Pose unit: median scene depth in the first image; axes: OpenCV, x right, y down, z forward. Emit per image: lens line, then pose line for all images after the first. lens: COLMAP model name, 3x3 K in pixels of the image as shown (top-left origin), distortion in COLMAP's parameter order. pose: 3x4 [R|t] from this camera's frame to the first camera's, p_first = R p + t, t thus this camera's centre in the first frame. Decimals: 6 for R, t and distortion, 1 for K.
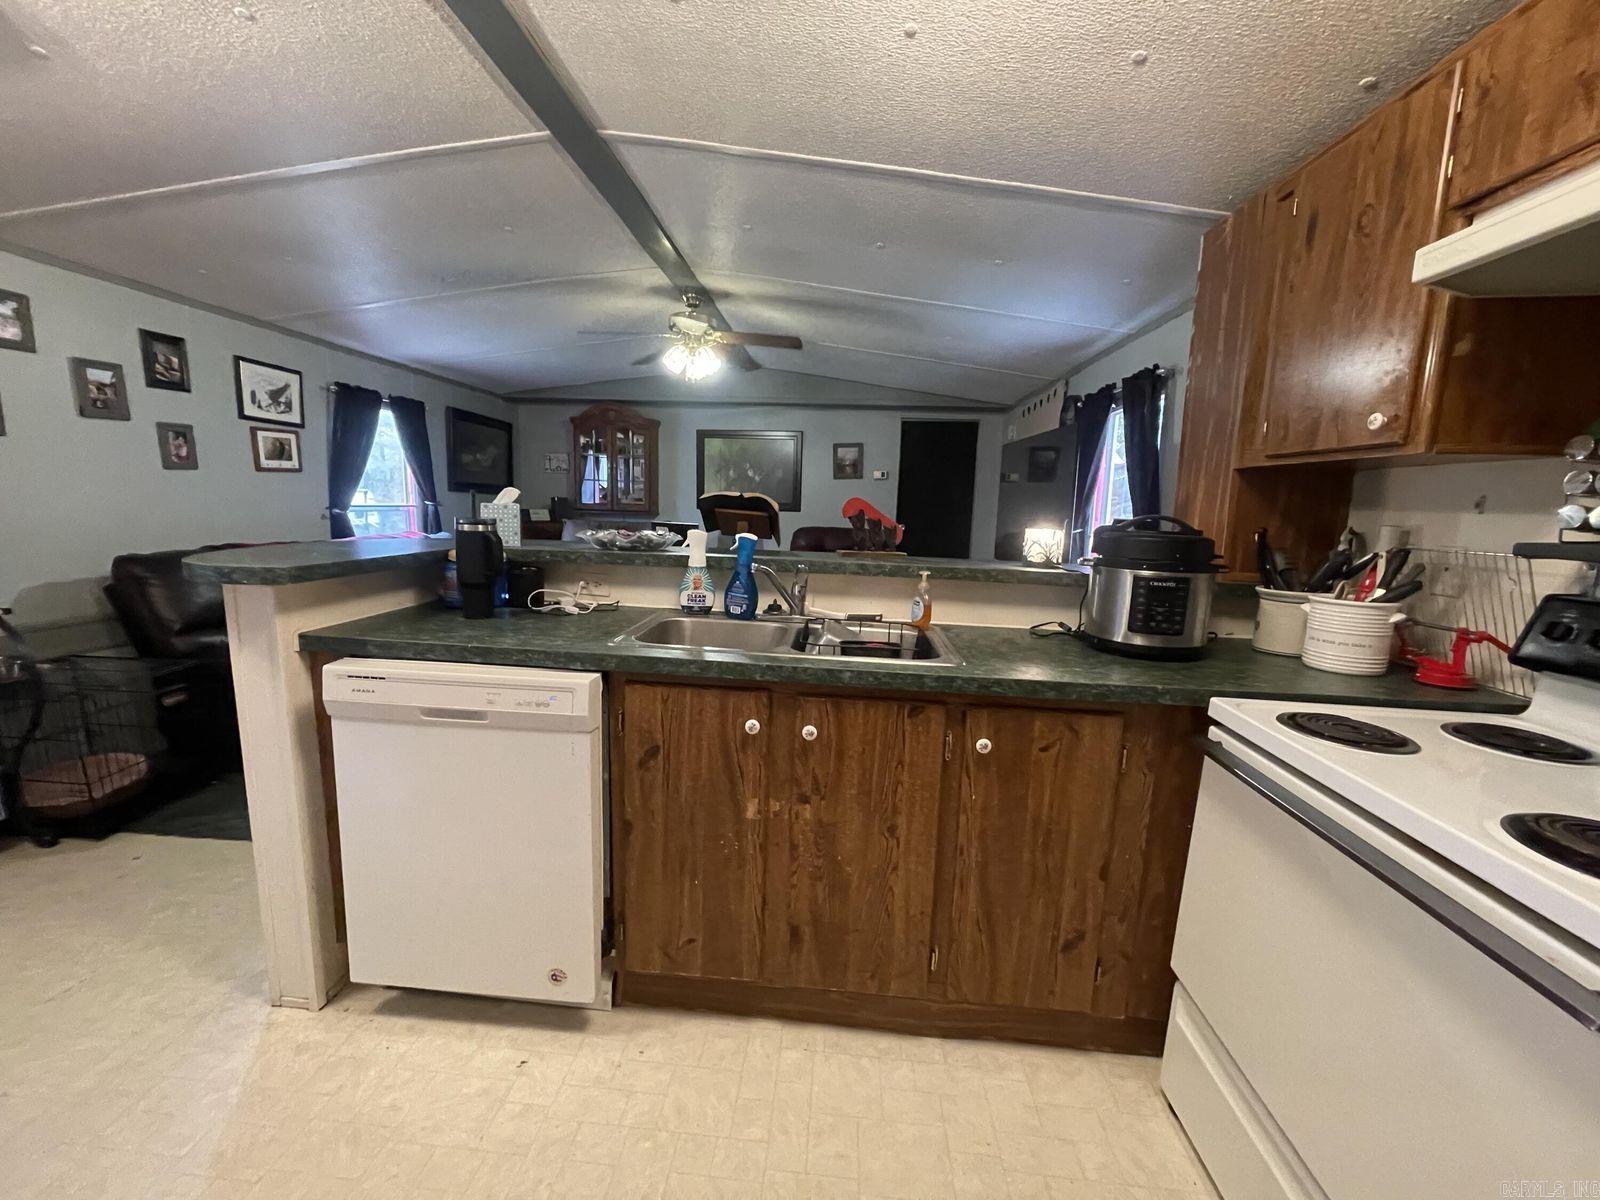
lens RADIAL K [[641.8, 0, 797.9], [0, 641.8, 605.8], [0, 0, 1]] dist [-0.001393, -0.000416]
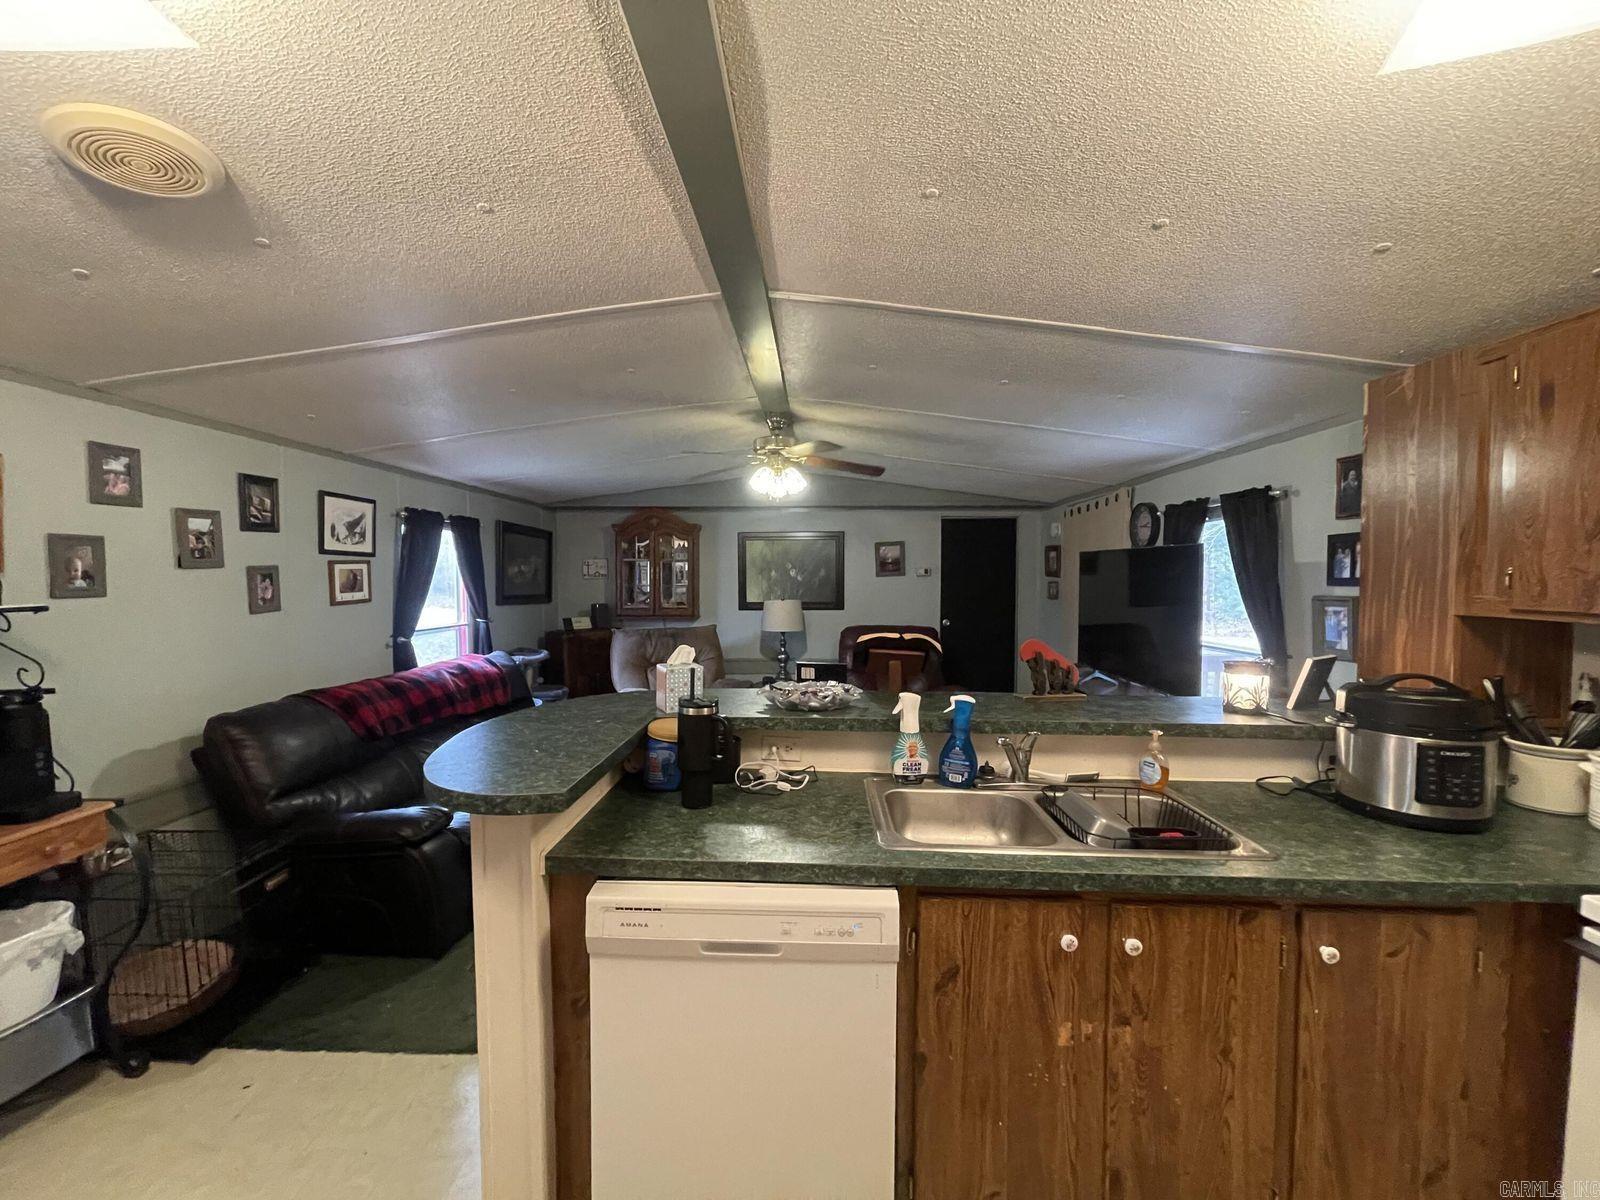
lens RADIAL K [[641.8, 0, 796.3], [0, 641.8, 605.5], [0, 0, 1]] dist [-0.001393, -0.000416]
pose [[0.998668, -0.031937, 0.040515, -0.246775], [0.036301, 0.993045, -0.111998, -0.101020], [-0.036656, 0.113320, 0.992882, 0.034222]]
